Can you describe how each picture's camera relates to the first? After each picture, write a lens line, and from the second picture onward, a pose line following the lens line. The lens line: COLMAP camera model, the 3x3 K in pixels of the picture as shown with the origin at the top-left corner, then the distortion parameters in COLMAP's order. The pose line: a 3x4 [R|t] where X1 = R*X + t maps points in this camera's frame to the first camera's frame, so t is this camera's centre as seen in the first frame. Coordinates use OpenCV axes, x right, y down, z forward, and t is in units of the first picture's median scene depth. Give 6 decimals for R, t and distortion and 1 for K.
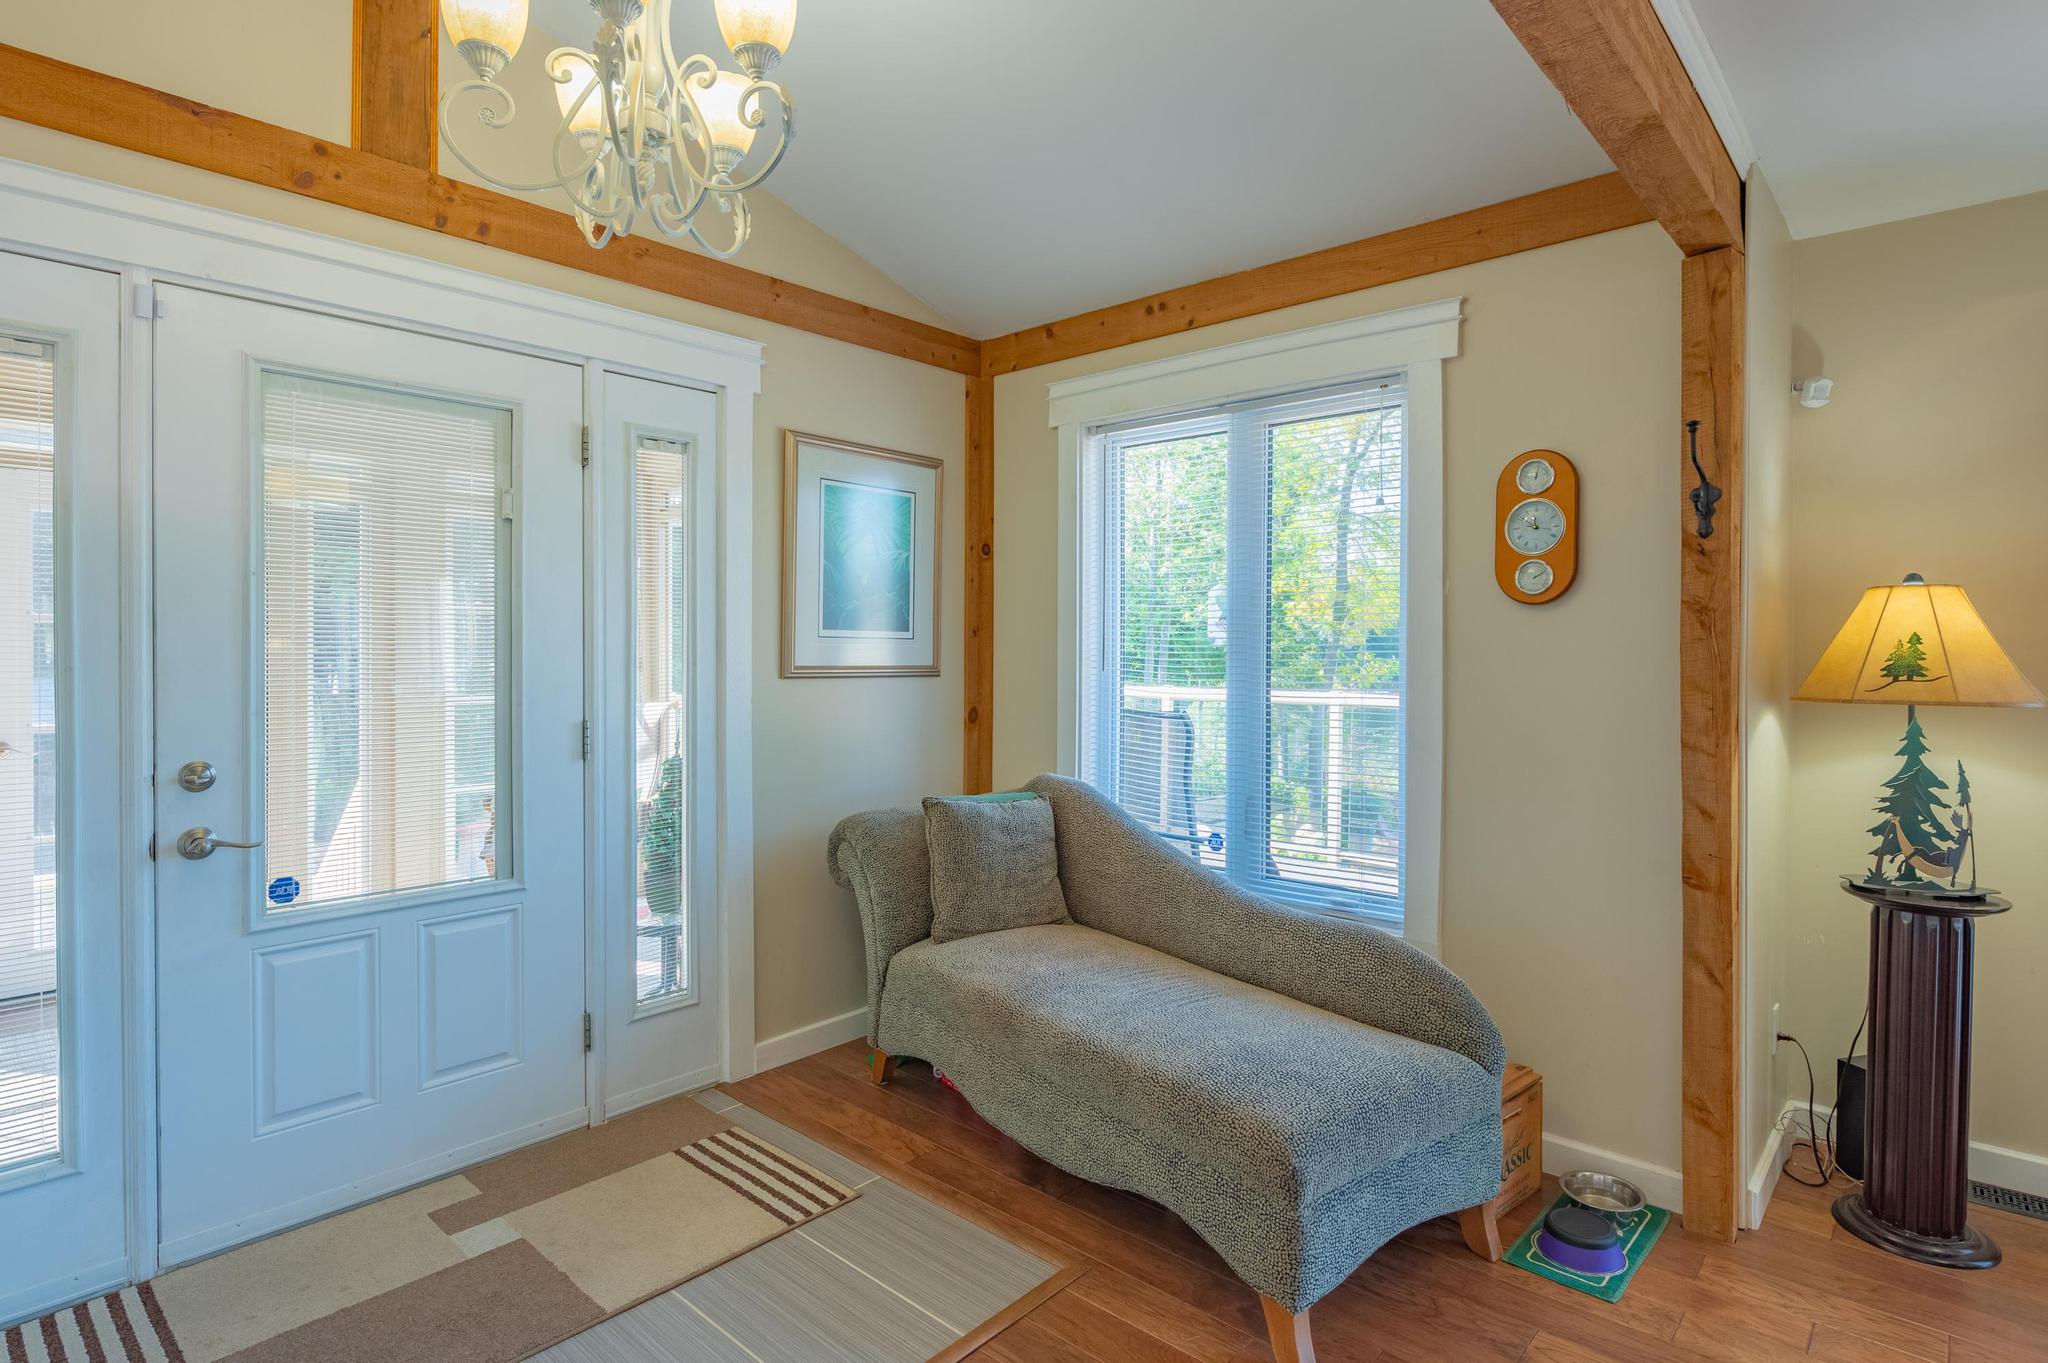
lens RADIAL K [[1048.6, 0, 1040.7], [0, 1048.6, 661.5], [0, 0, 1]] dist [-0.027264, -0.000089]
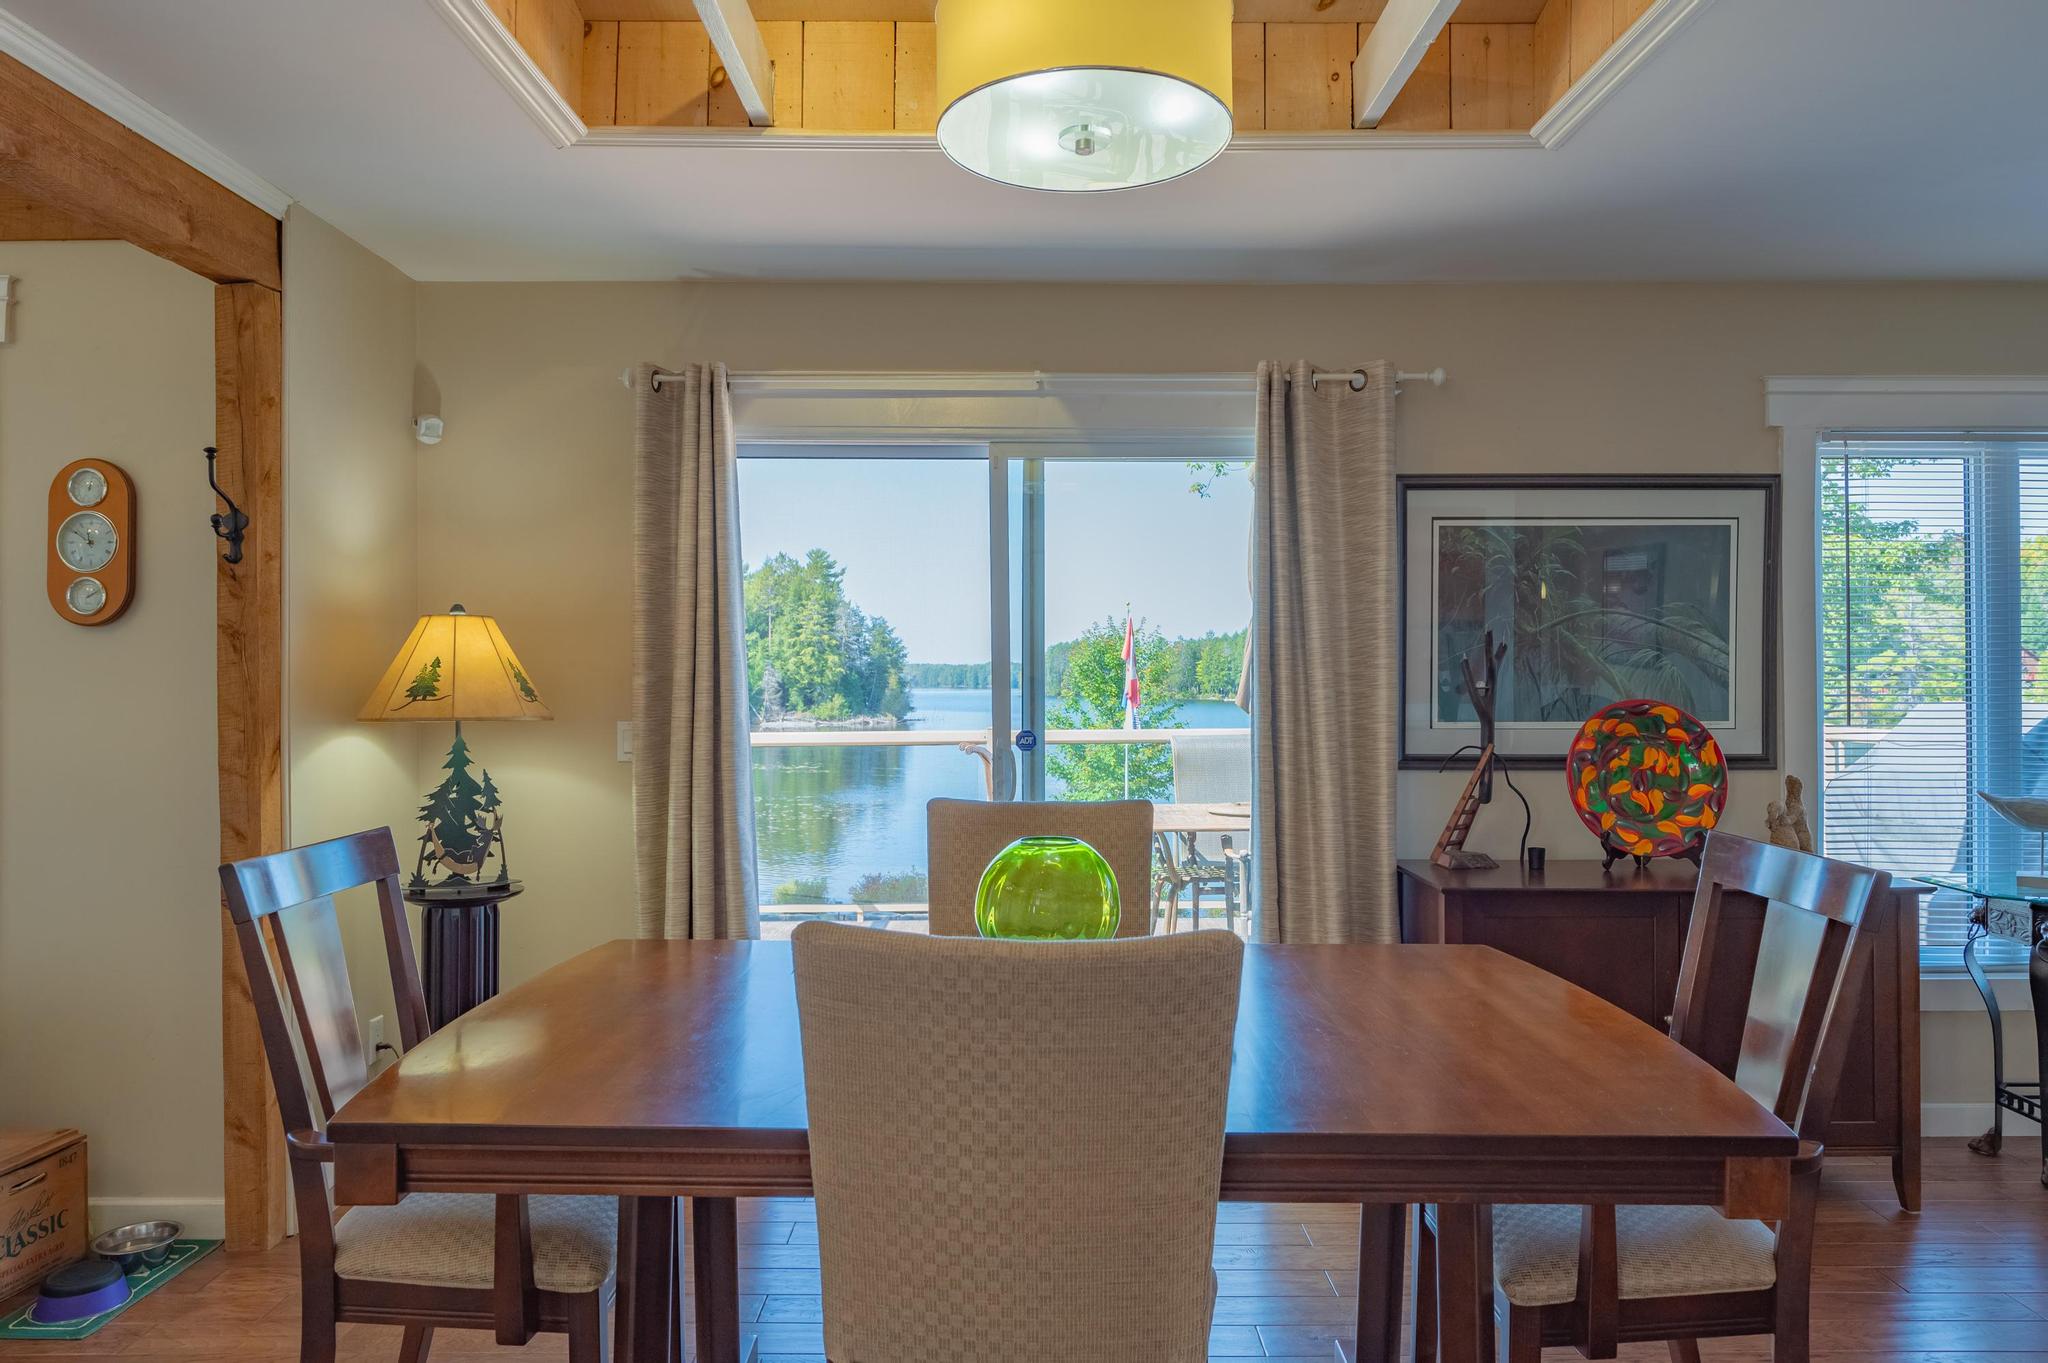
lens RADIAL K [[1338.8, 0, 1017.9], [0, 1338.8, 678.8], [0, 0, 1]] dist [-0.002752, -0.003269]
pose [[0.741466, -0.007107, 0.670953, 0.327110], [0.015388, 0.999861, -0.006415, 0.014142], [-0.670814, 0.015081, 0.741472, -0.484403]]
